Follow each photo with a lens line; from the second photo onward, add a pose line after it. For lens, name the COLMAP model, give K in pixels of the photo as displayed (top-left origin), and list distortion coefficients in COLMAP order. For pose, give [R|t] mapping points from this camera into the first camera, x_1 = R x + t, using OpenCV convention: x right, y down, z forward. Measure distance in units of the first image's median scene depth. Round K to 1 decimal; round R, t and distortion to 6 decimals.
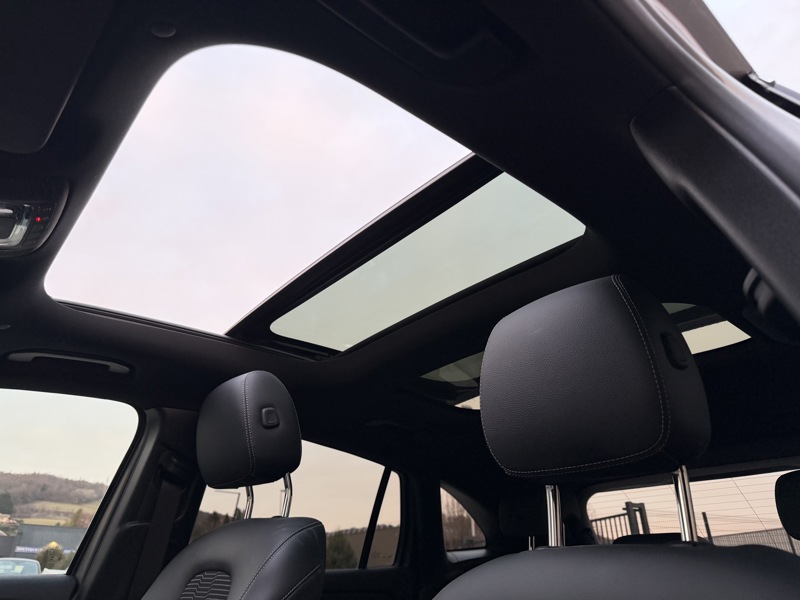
lens RADIAL K [[583.1, 0, 400.0], [0, 583.1, 300.0], [0, 0, 1]] dist [0.003245, 0.001856]
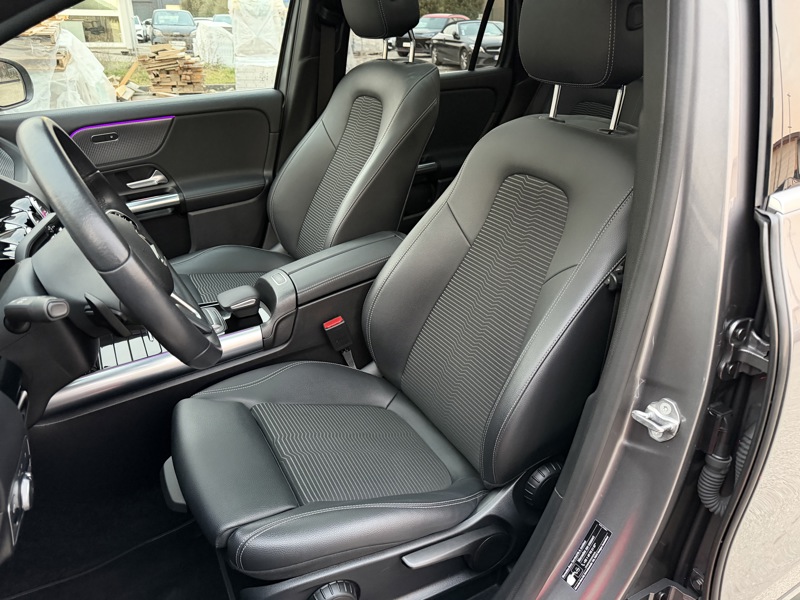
lens RADIAL K [[583.1, 0, 400.0], [0, 583.1, 300.0], [0, 0, 1]] dist [0.003245, 0.001856]
pose [[0.981771, 0.072162, -0.175835, 0.069901], [0.088560, 0.644883, 0.759133, -0.316119], [0.168174, -0.760867, 0.626737, -0.340591]]
